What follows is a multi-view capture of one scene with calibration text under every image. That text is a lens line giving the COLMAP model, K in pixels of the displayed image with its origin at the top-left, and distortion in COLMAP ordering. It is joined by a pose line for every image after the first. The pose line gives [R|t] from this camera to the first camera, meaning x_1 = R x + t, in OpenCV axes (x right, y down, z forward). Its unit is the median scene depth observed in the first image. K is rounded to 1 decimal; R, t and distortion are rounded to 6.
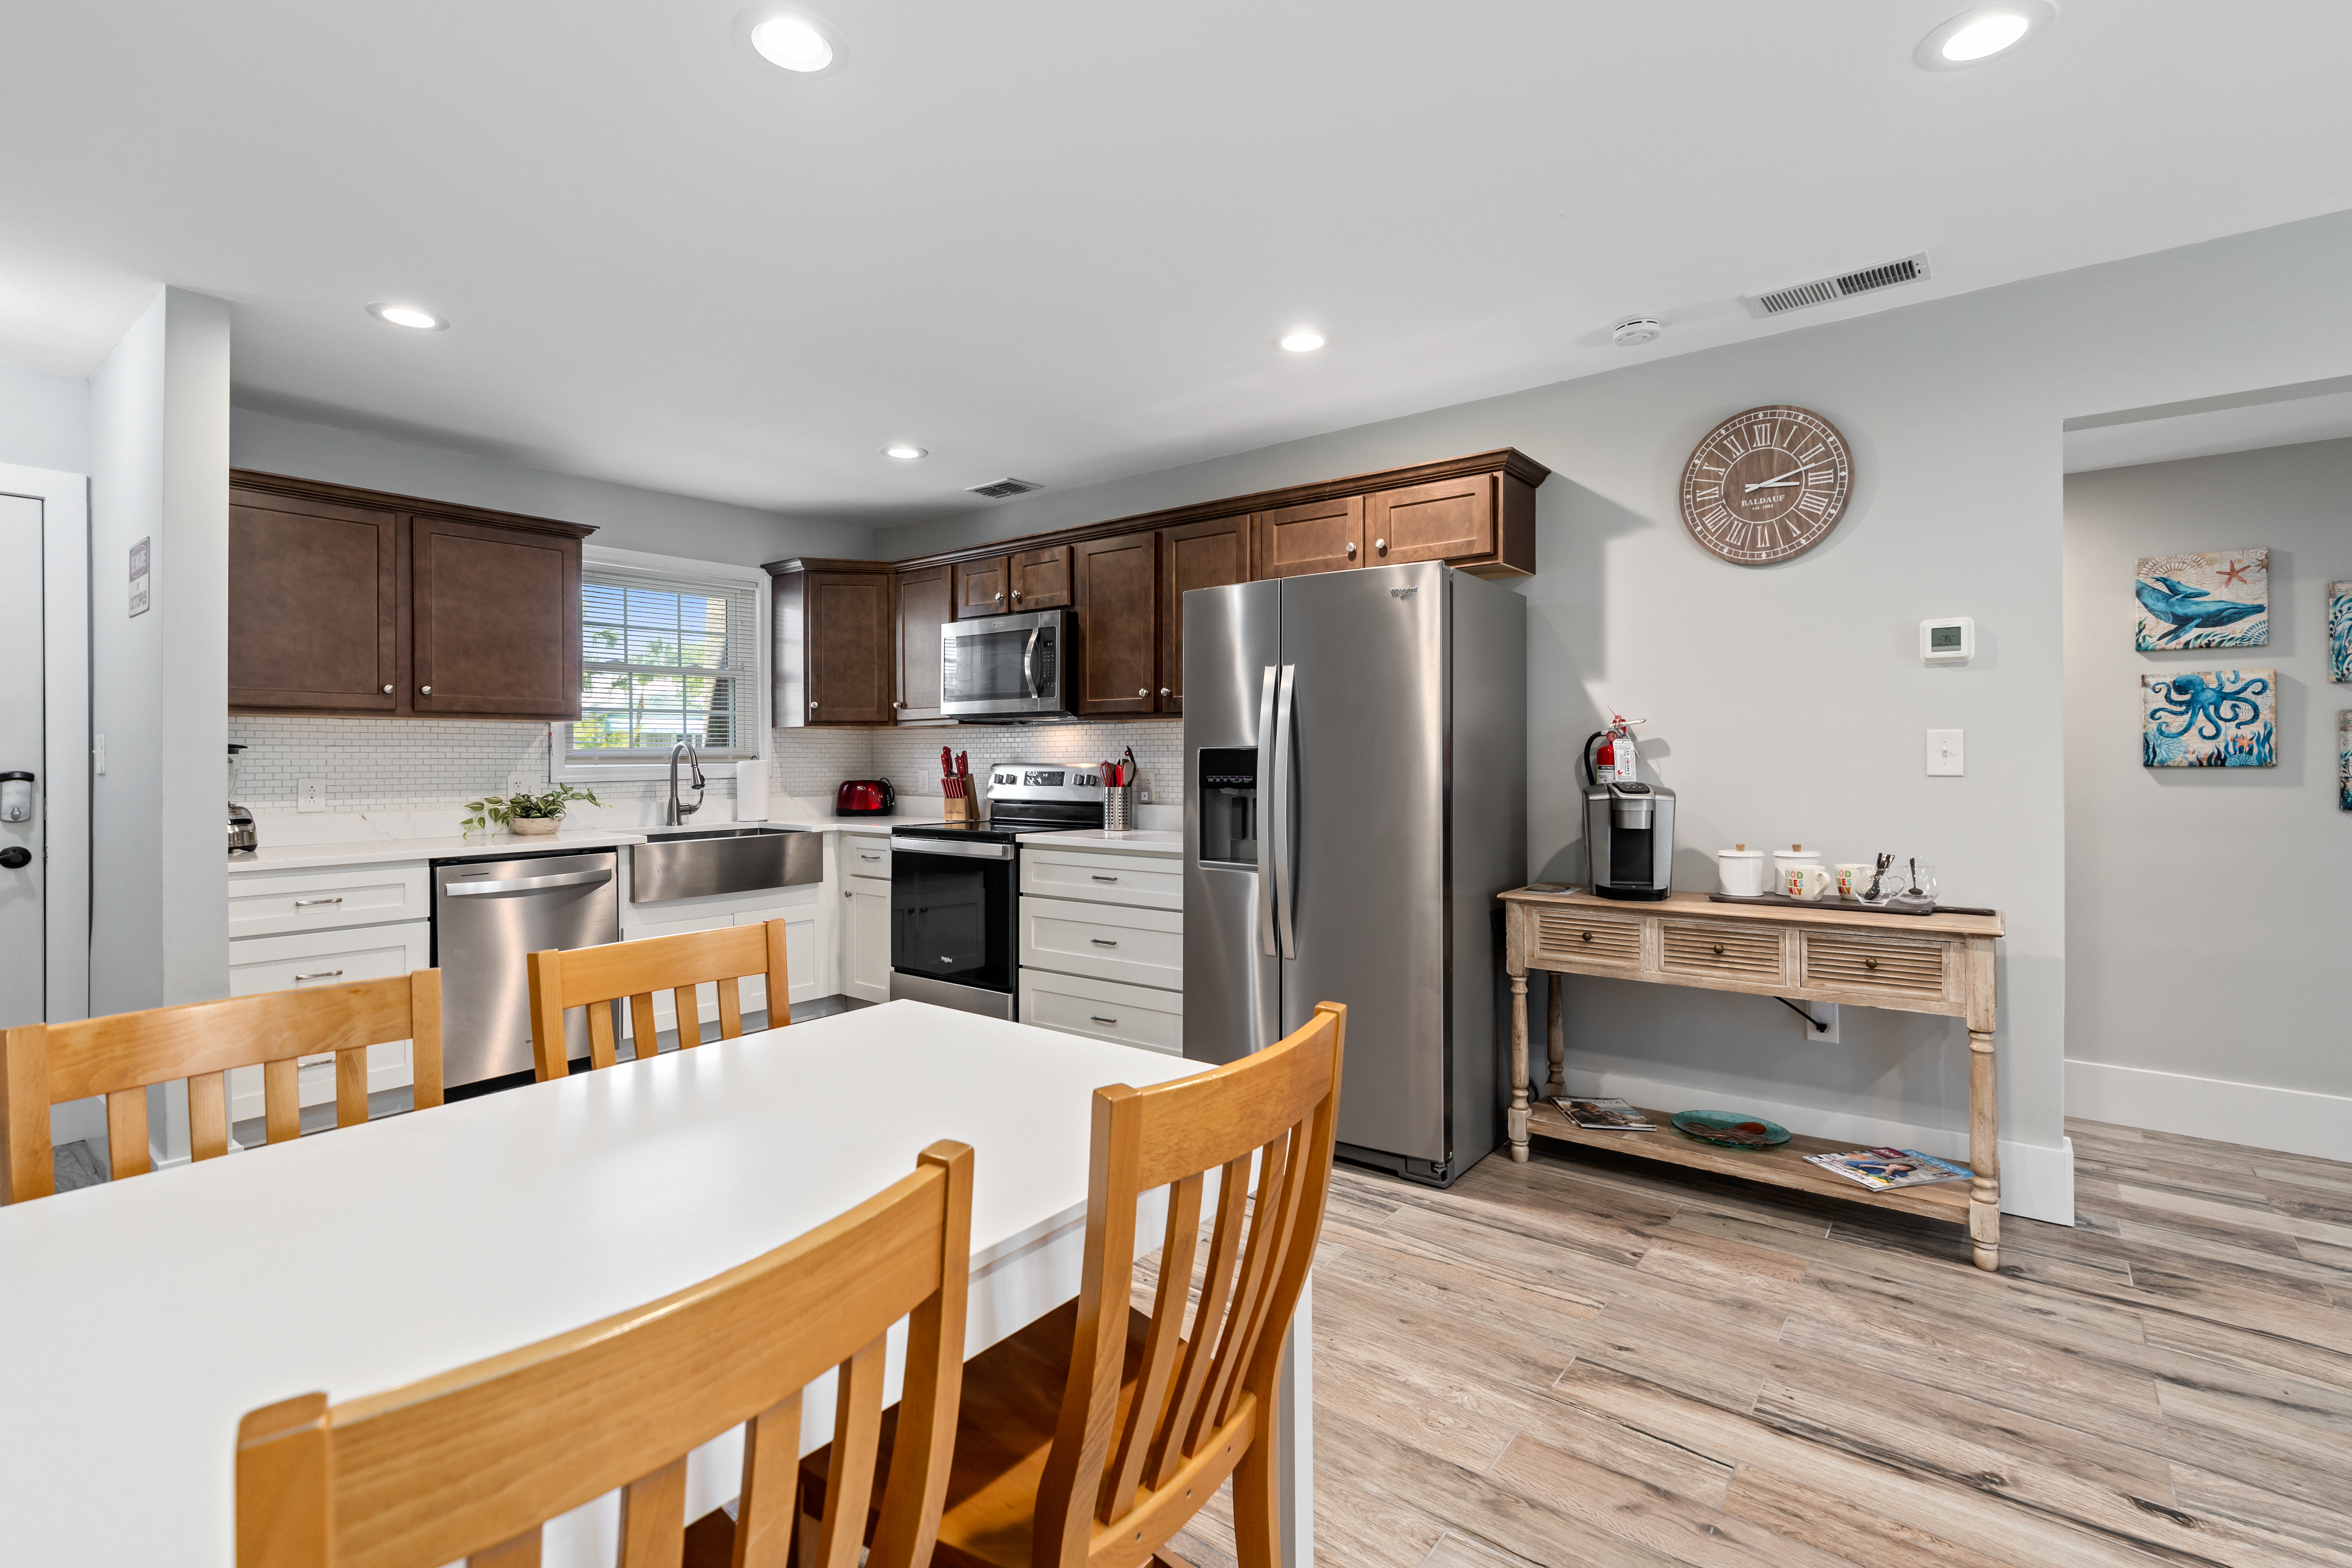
lens RADIAL K [[1071.0, 0, 1198.6], [0, 1071.0, 754.5], [0, 0, 1]] dist [-0.003885, 0.007602]
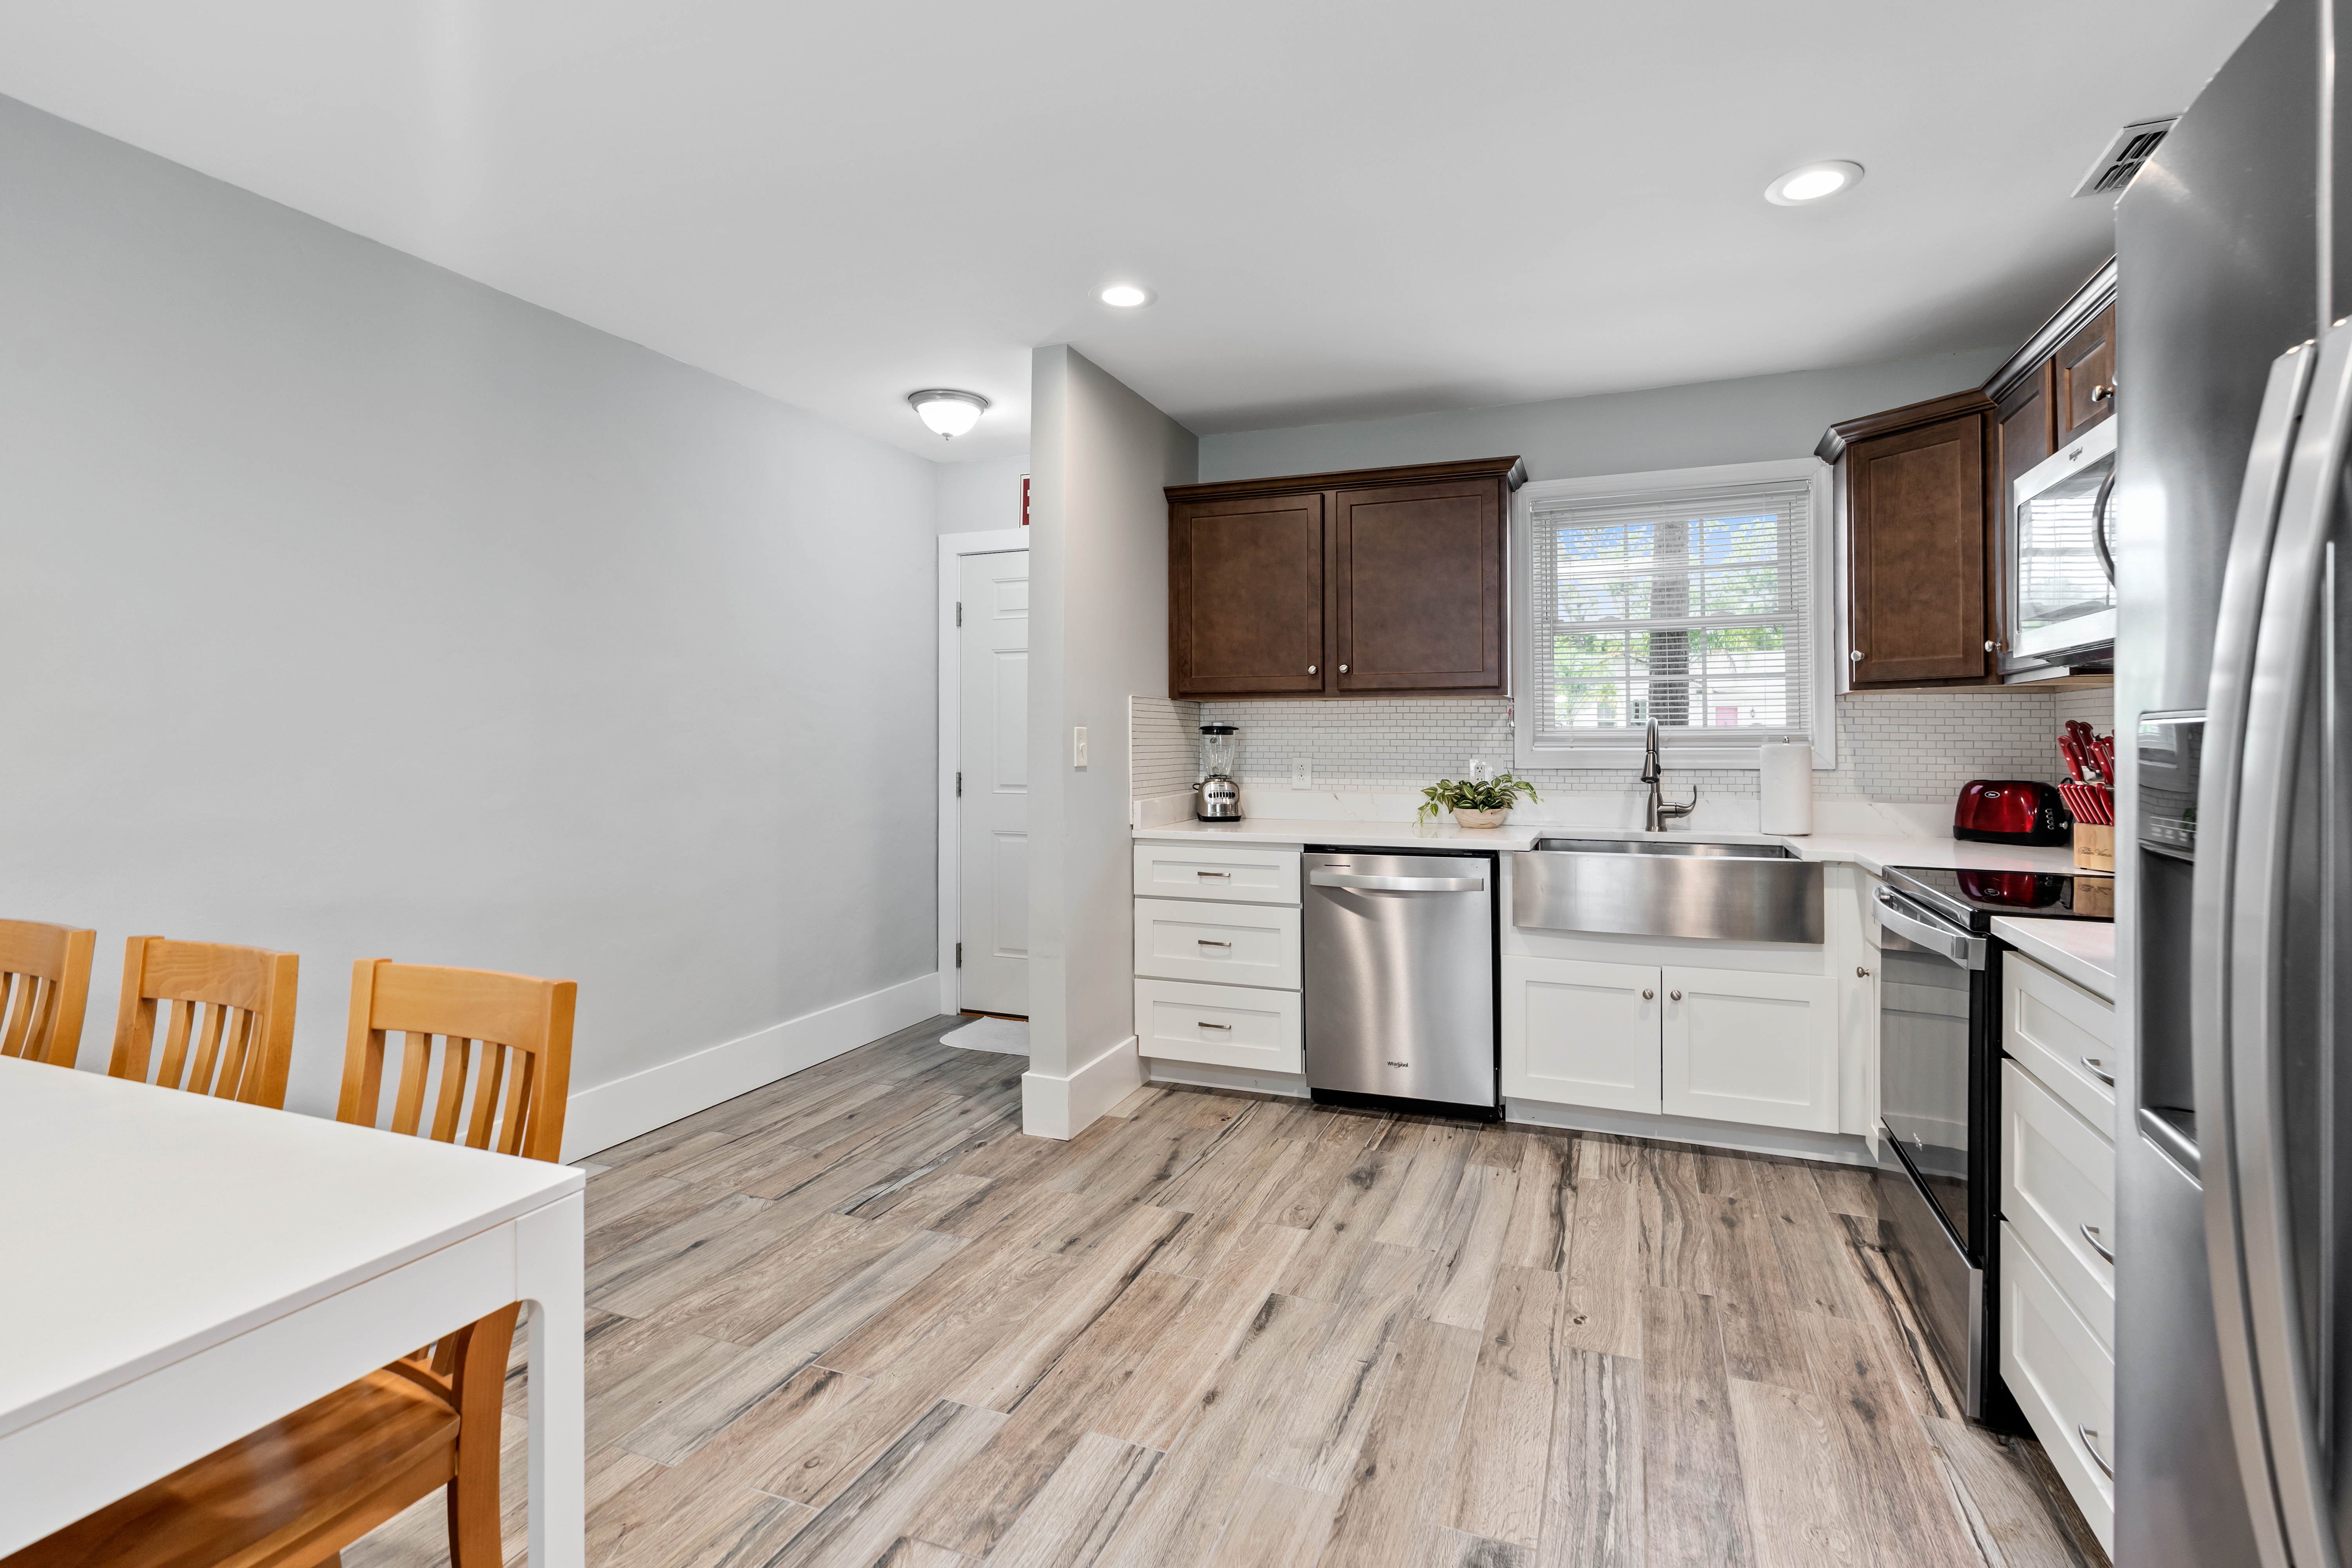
lens RADIAL K [[1097.5, 0, 1184.9], [0, 1097.5, 735.2], [0, 0, 1]] dist [-0.004480, 0.000838]
pose [[0.269840, 0.001072, -0.962904, 0.179032], [0.000273, 0.999999, 0.001189, -0.001437], [0.962905, -0.000584, 0.269840, 0.553546]]
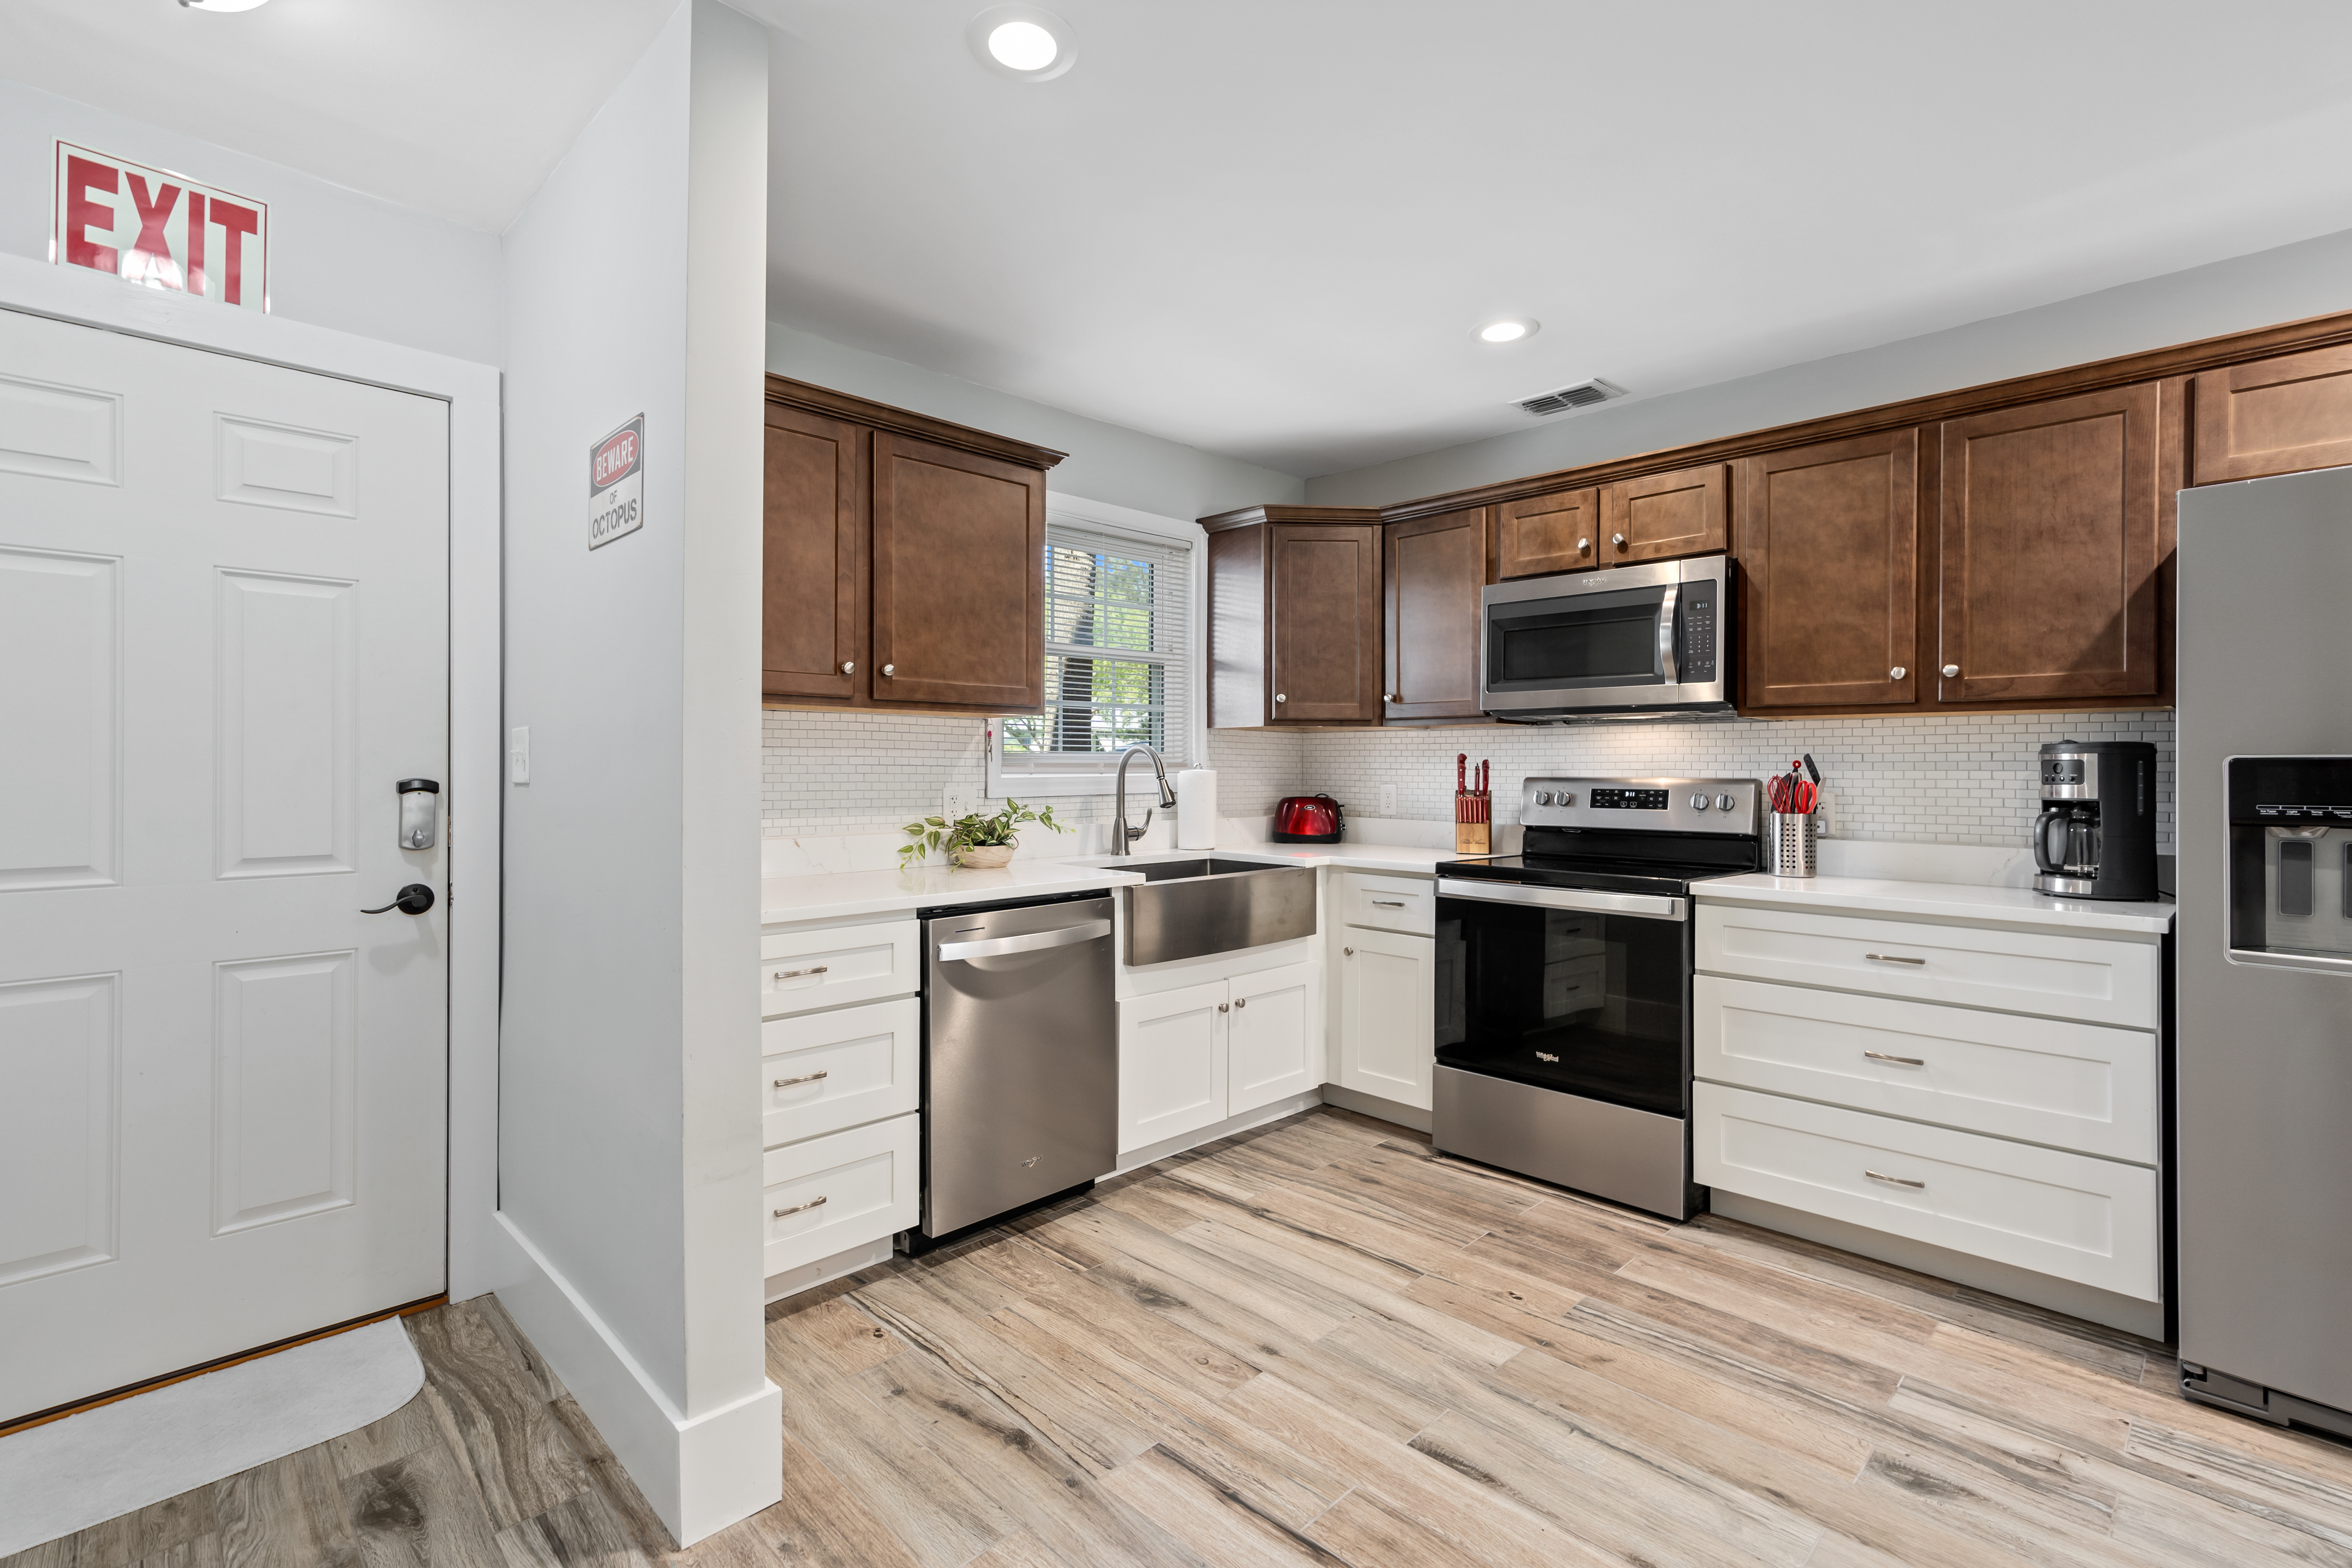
lens RADIAL K [[1072.8, 0, 1186.0], [0, 1072.8, 765.7], [0, 0, 1]] dist [0.003455, 0.001330]
pose [[0.991567, 0.007676, -0.129364, -0.398304], [-0.007639, 0.999971, 0.000778, 0.002167], [0.129367, 0.000217, 0.991597, 0.285404]]
